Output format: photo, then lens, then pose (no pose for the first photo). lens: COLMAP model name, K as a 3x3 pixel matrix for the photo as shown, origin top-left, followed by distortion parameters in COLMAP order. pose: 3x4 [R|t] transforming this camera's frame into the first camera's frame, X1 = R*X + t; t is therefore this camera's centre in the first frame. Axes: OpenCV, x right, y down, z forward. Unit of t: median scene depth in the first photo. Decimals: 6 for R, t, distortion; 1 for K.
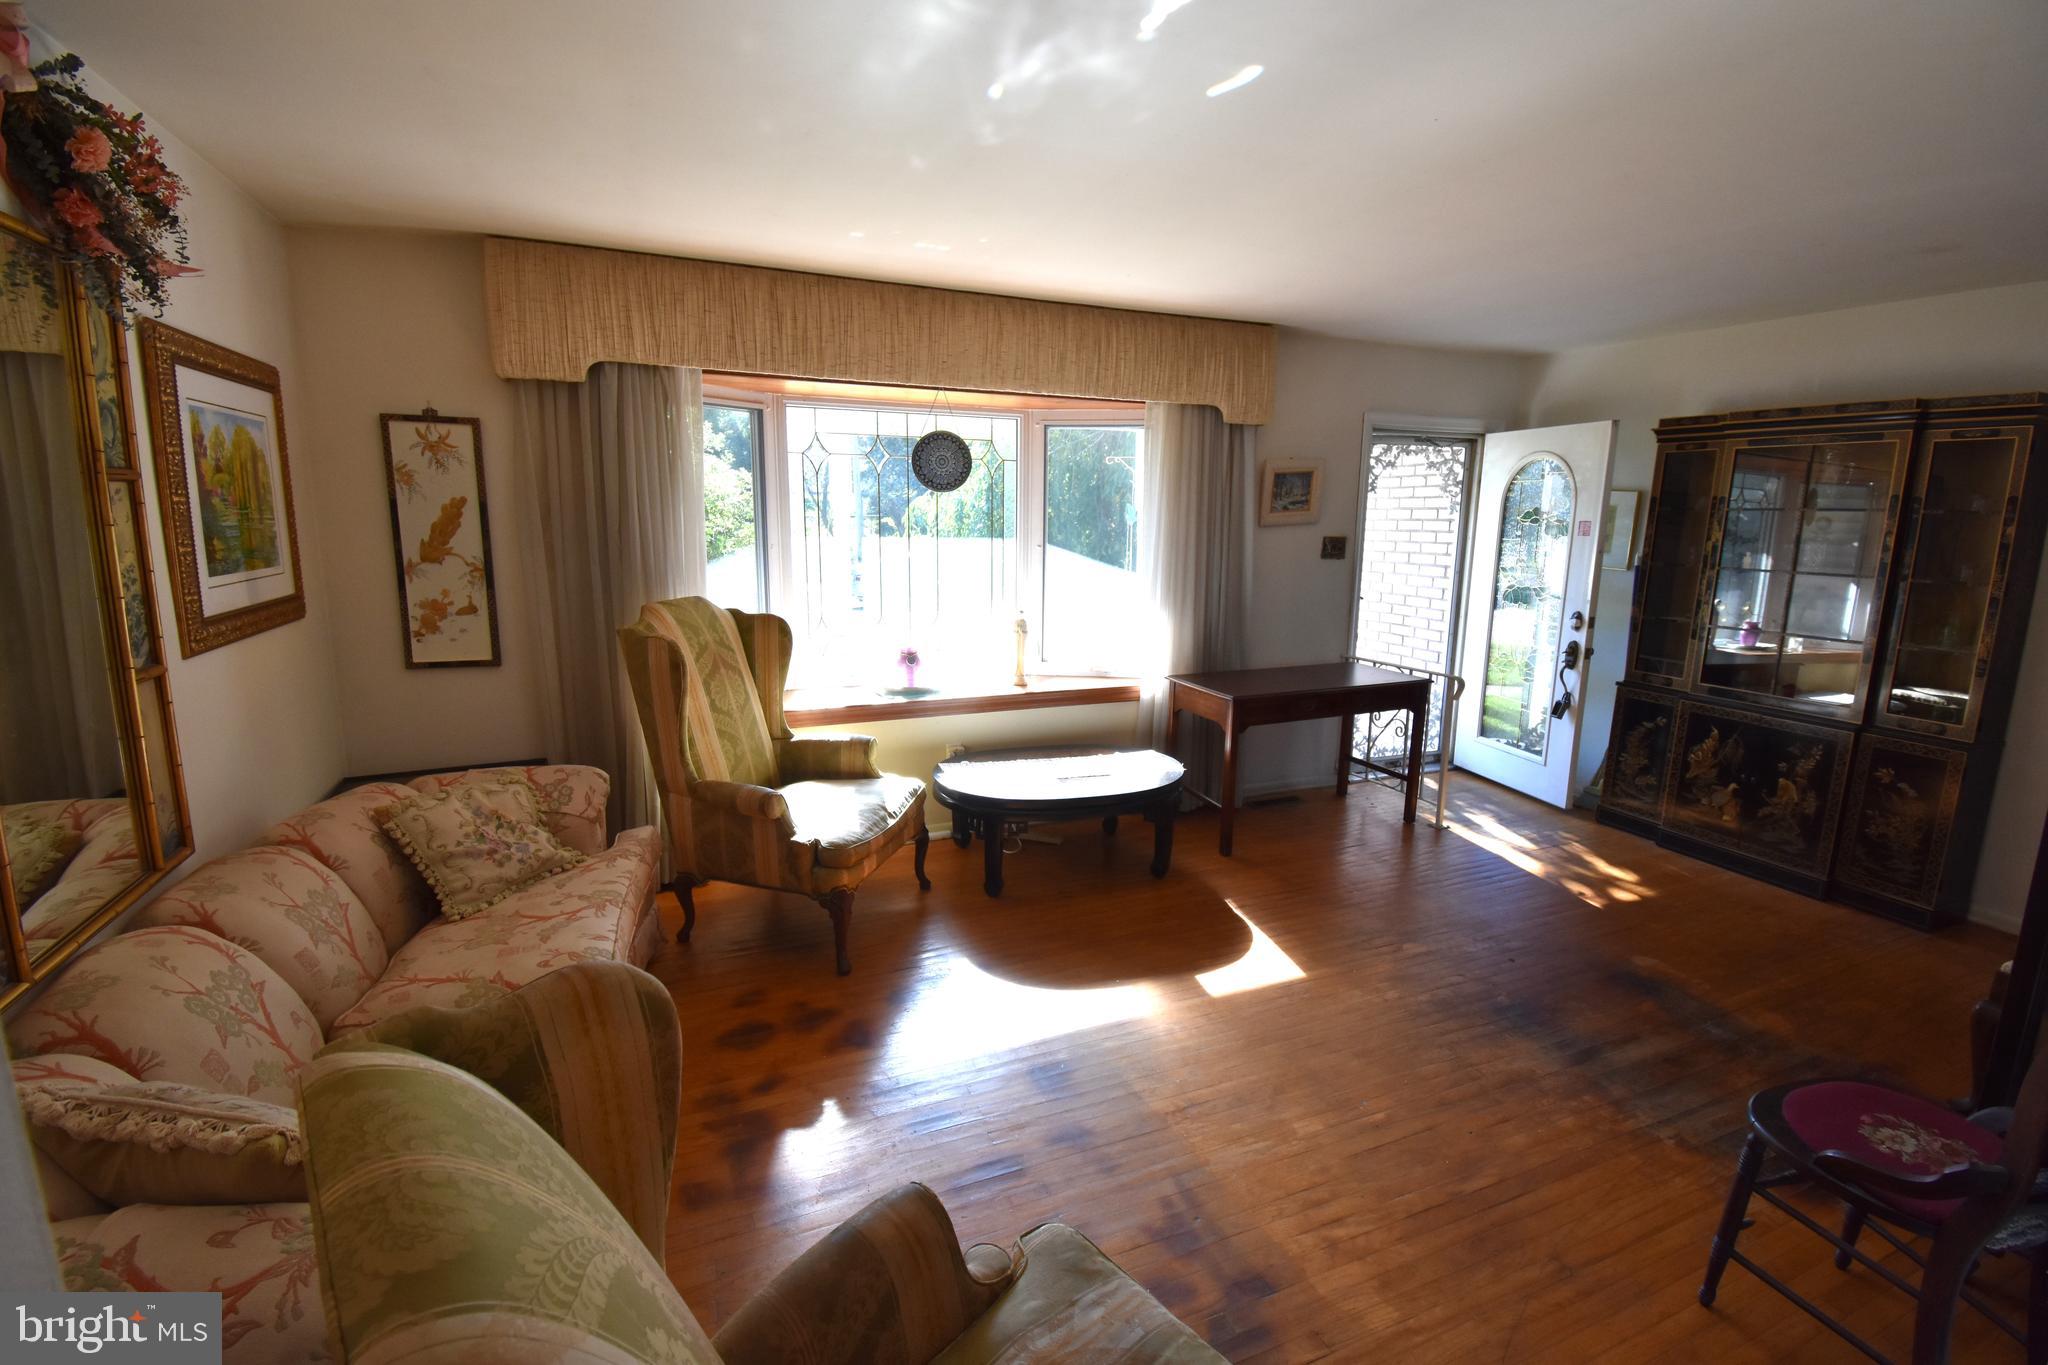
lens RADIAL K [[907.0, 0, 1035.3], [0, 907.0, 672.4], [0, 0, 1]] dist [-0.002608, -0.005892]
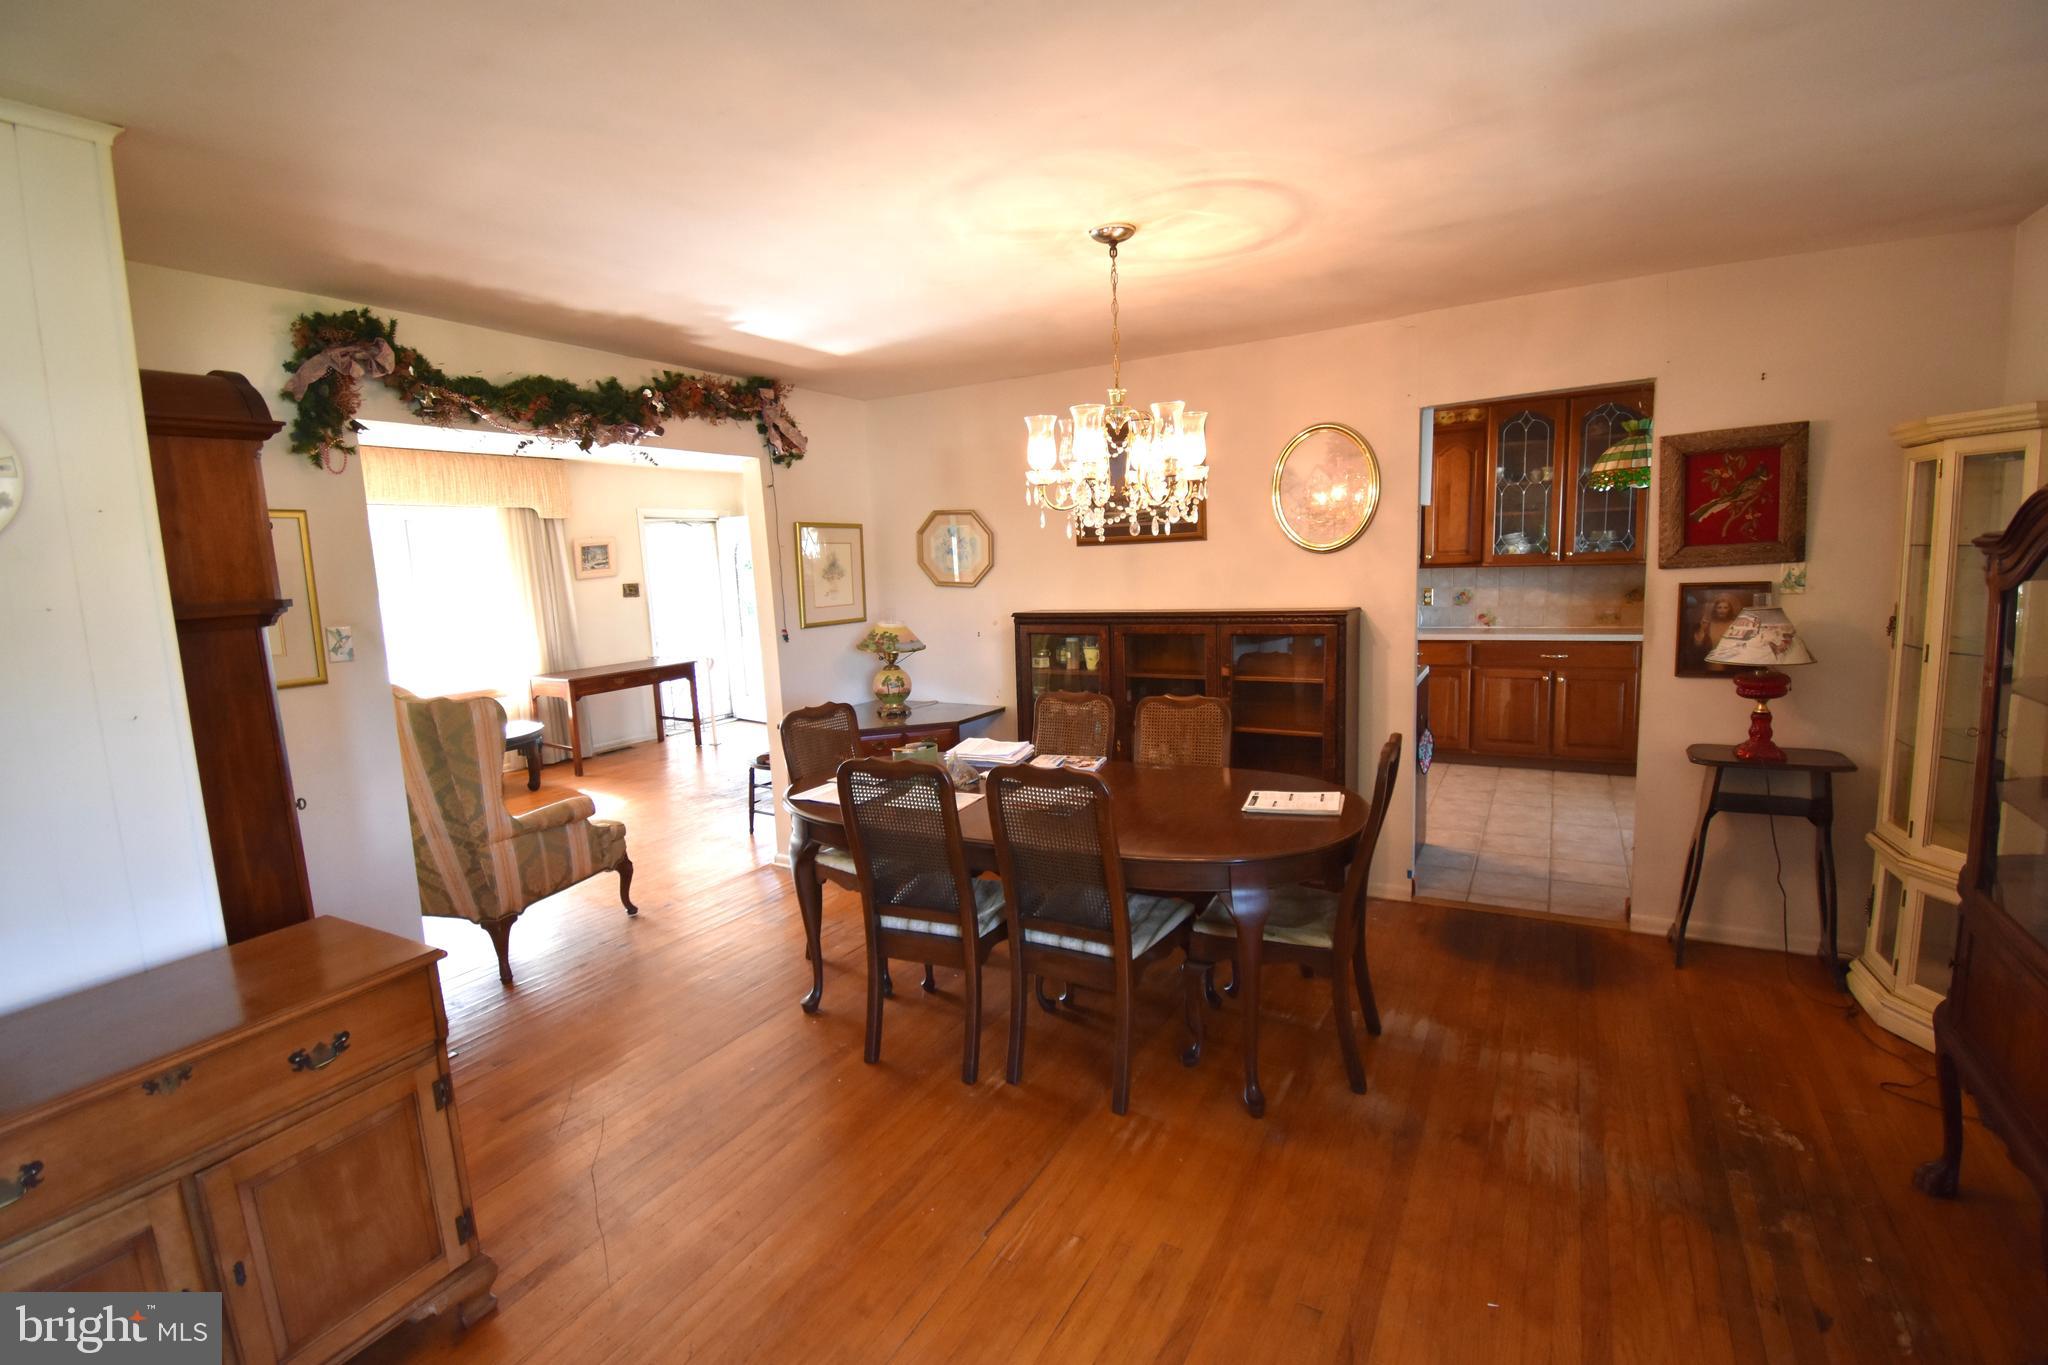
lens RADIAL K [[907.0, 0, 1041.2], [0, 907.0, 680.4], [0, 0, 1]] dist [-0.002608, -0.005892]
pose [[0.798984, -0.125981, 0.588008, -0.068539], [0.156561, 0.987668, -0.001127, 0.164439], [-0.580615, 0.092960, 0.808854, -0.858312]]
